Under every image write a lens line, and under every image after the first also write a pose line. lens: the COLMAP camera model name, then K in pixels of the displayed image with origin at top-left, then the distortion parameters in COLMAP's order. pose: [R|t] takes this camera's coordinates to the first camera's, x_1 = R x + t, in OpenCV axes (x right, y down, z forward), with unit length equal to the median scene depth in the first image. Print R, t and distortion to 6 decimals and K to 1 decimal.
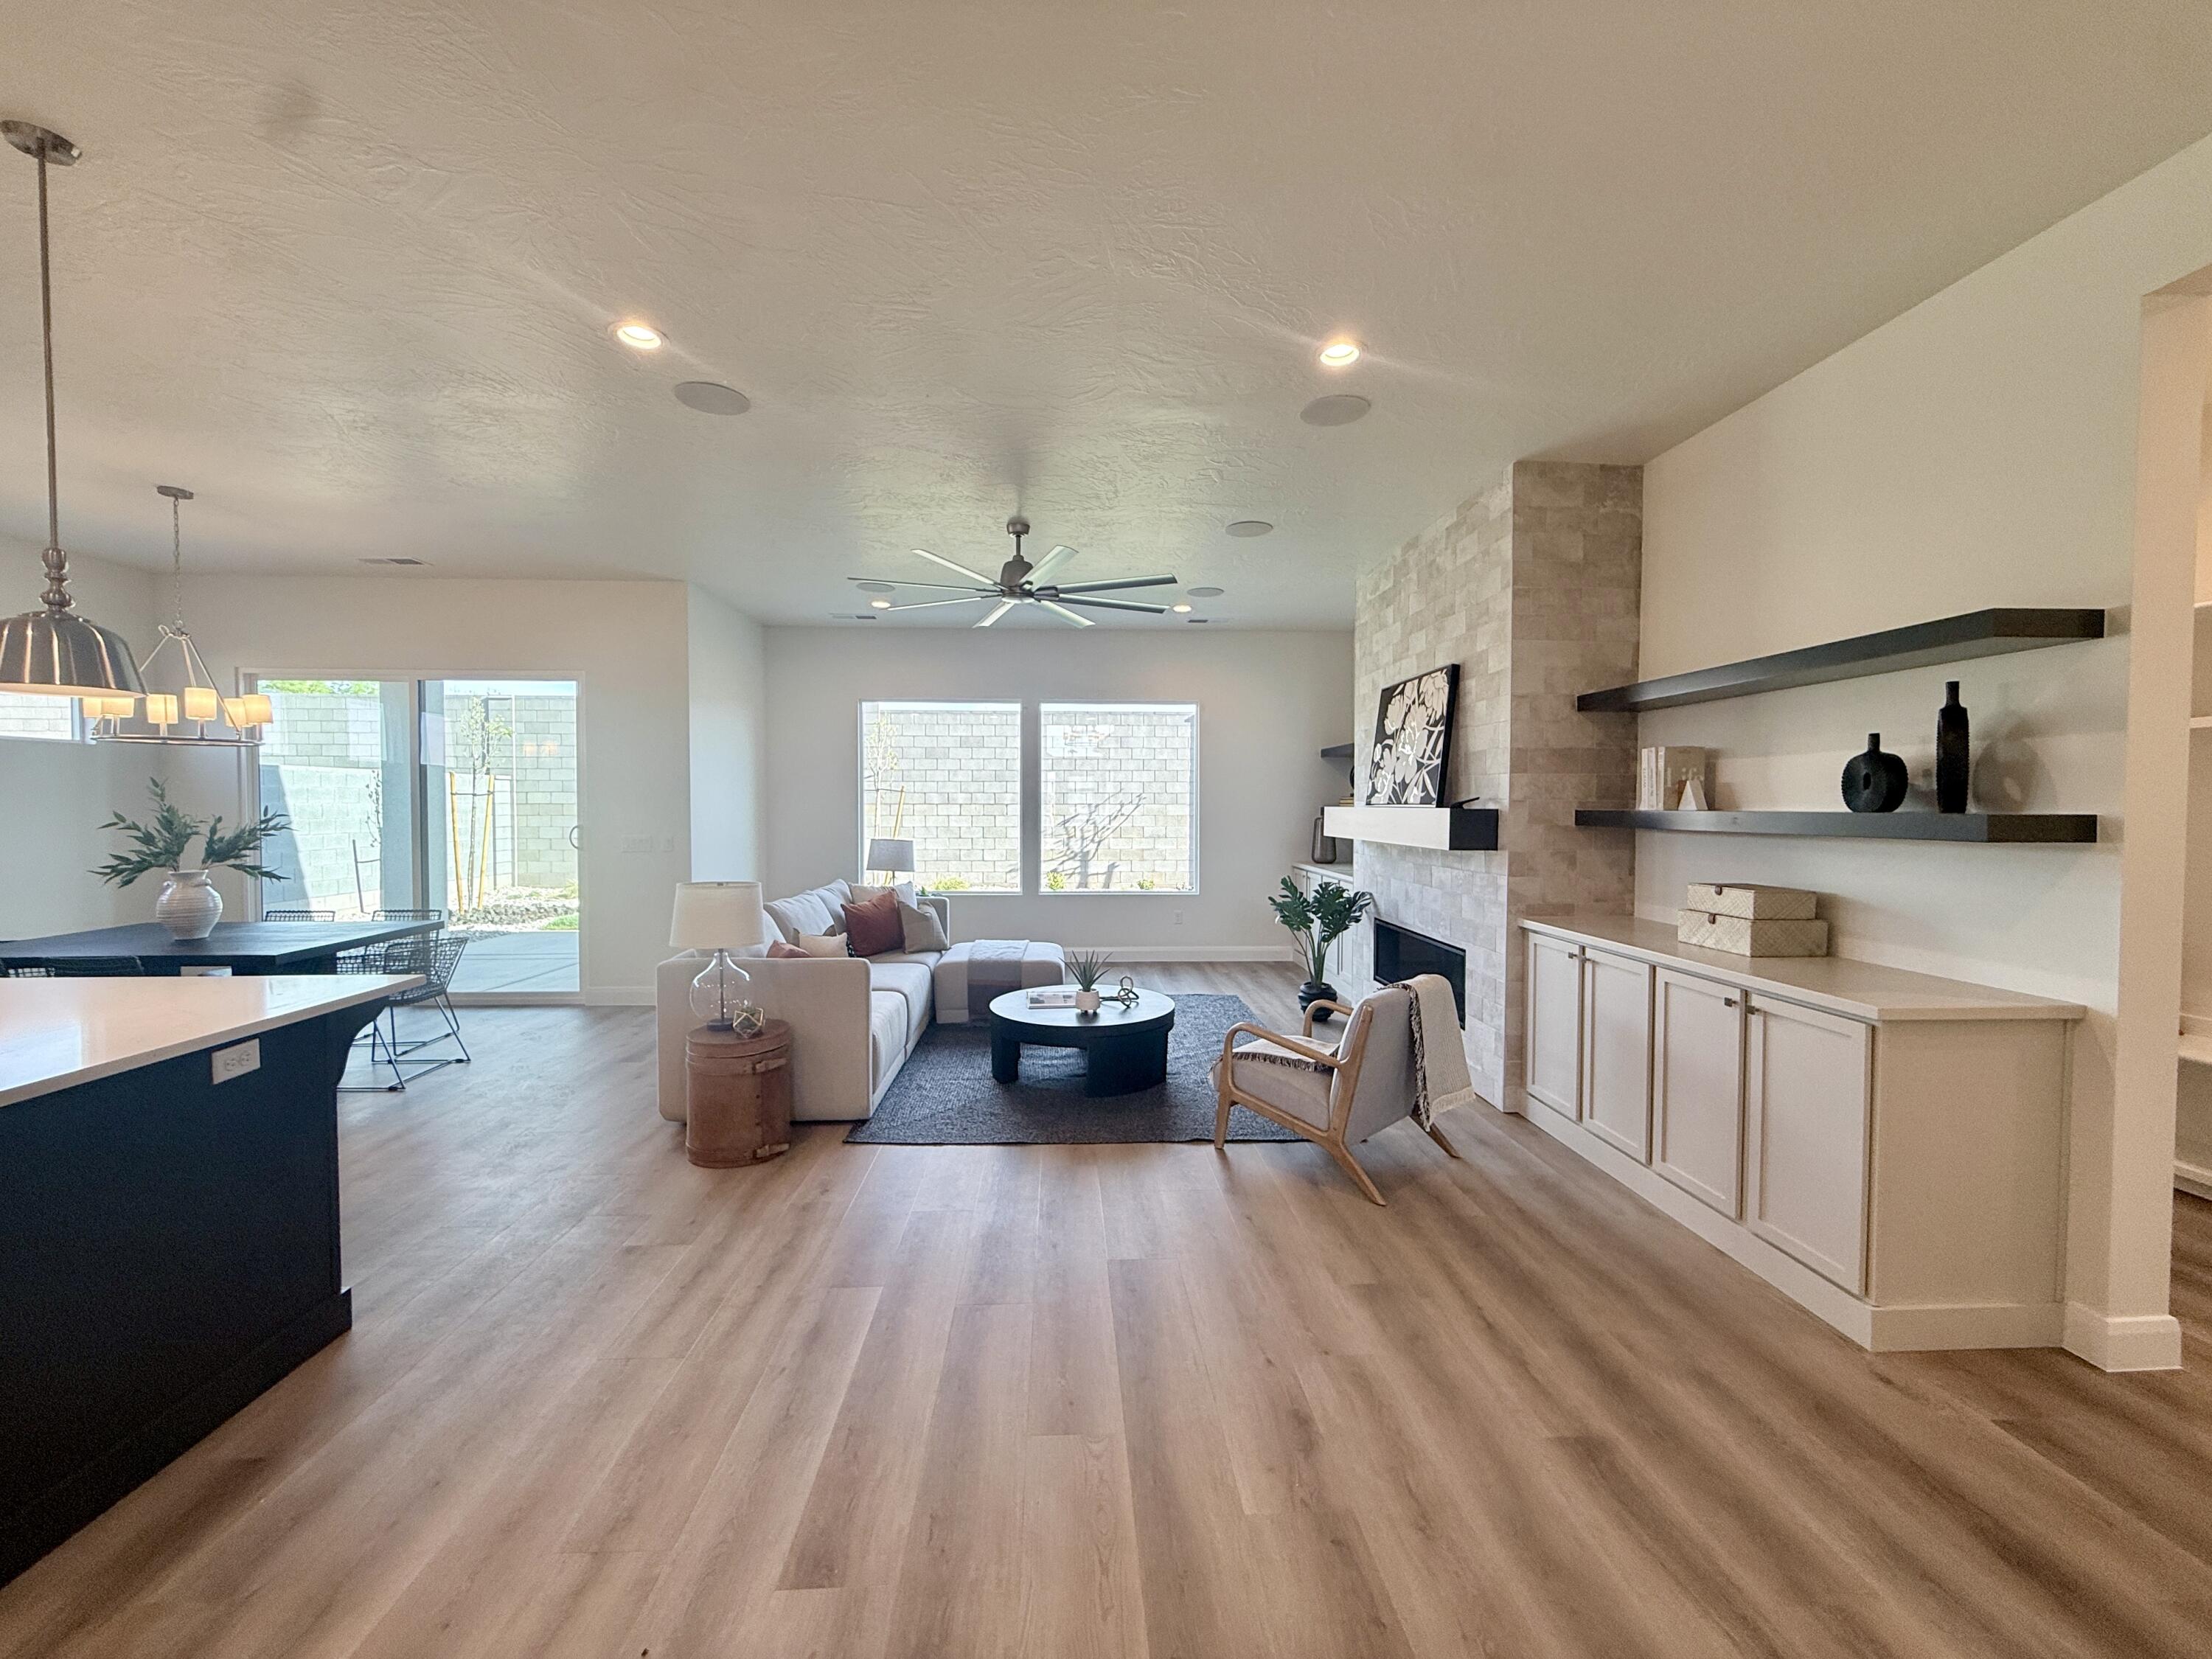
lens RADIAL K [[877.3, 0, 1106.2], [0, 877.3, 828.8], [0, 0, 1]] dist [-0.000604, -0.000112]
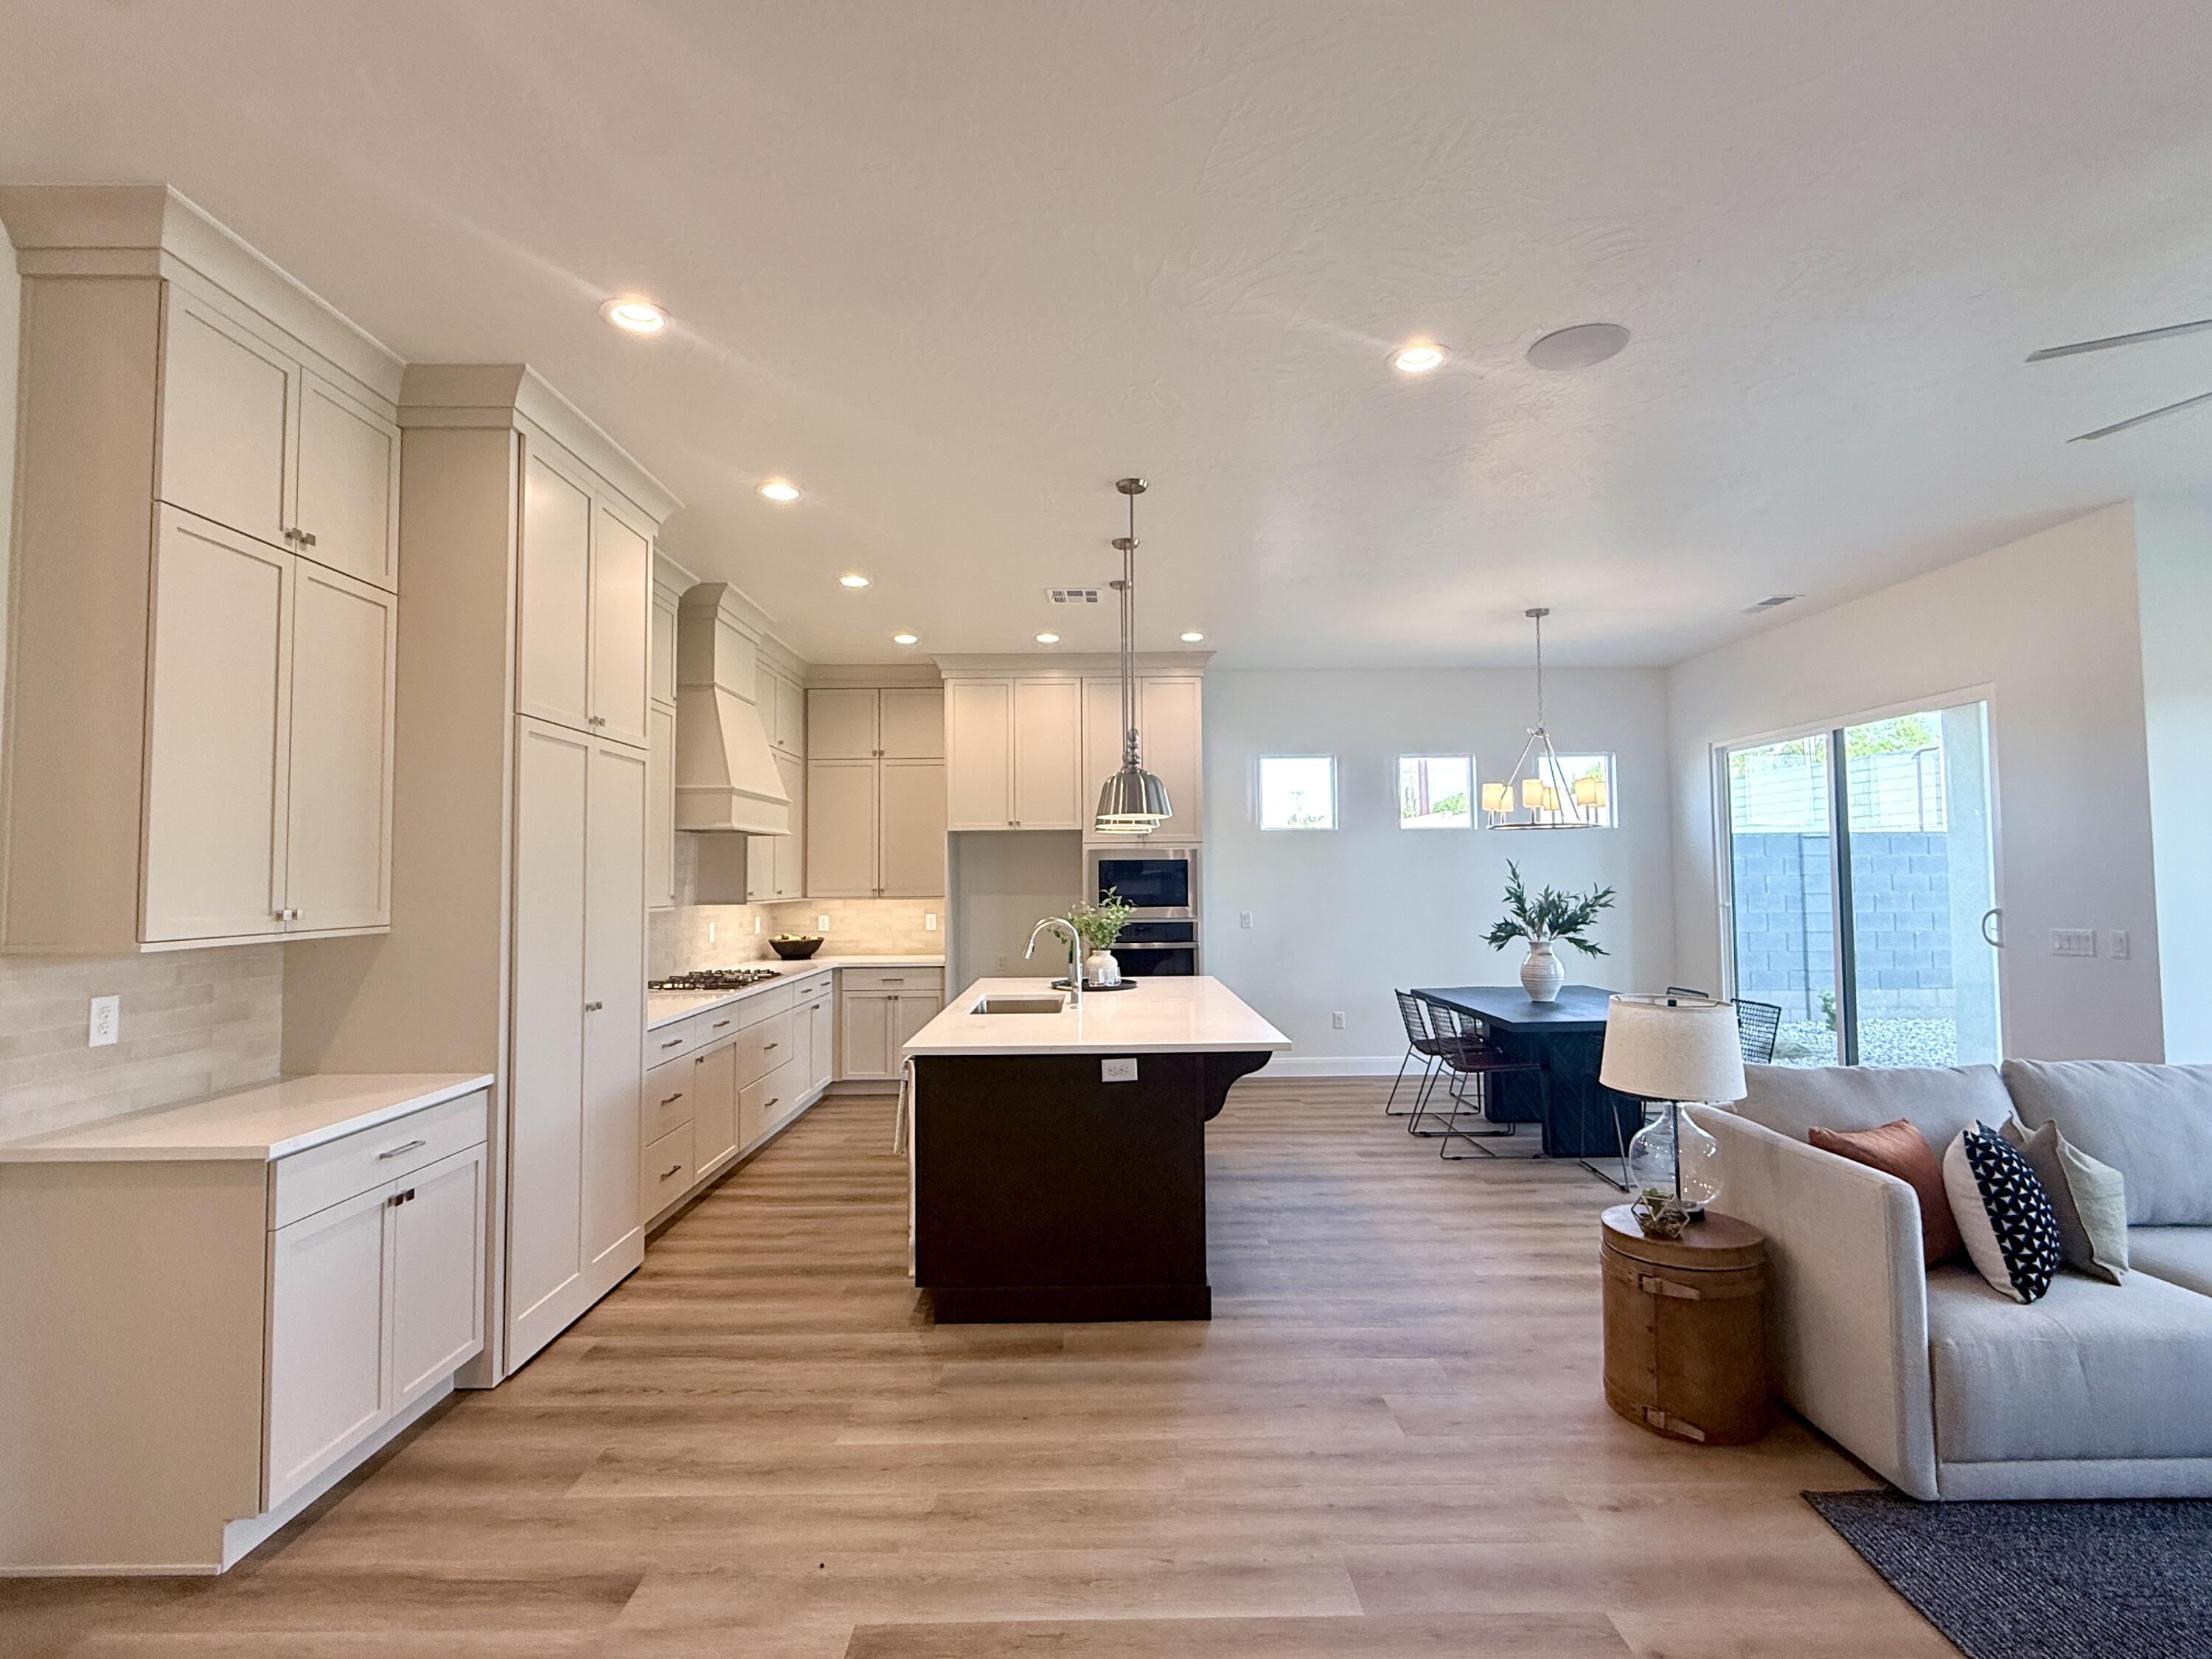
lens RADIAL K [[1067.9, 0, 1103.6], [0, 1067.9, 825.9], [0, 0, 1]] dist [0.005289, 0.000148]
pose [[-0.044899, -0.050695, -0.997704, 0.307164], [-0.018421, 0.998584, -0.049911, -0.017682], [0.998822, 0.016137, -0.045769, 0.423891]]
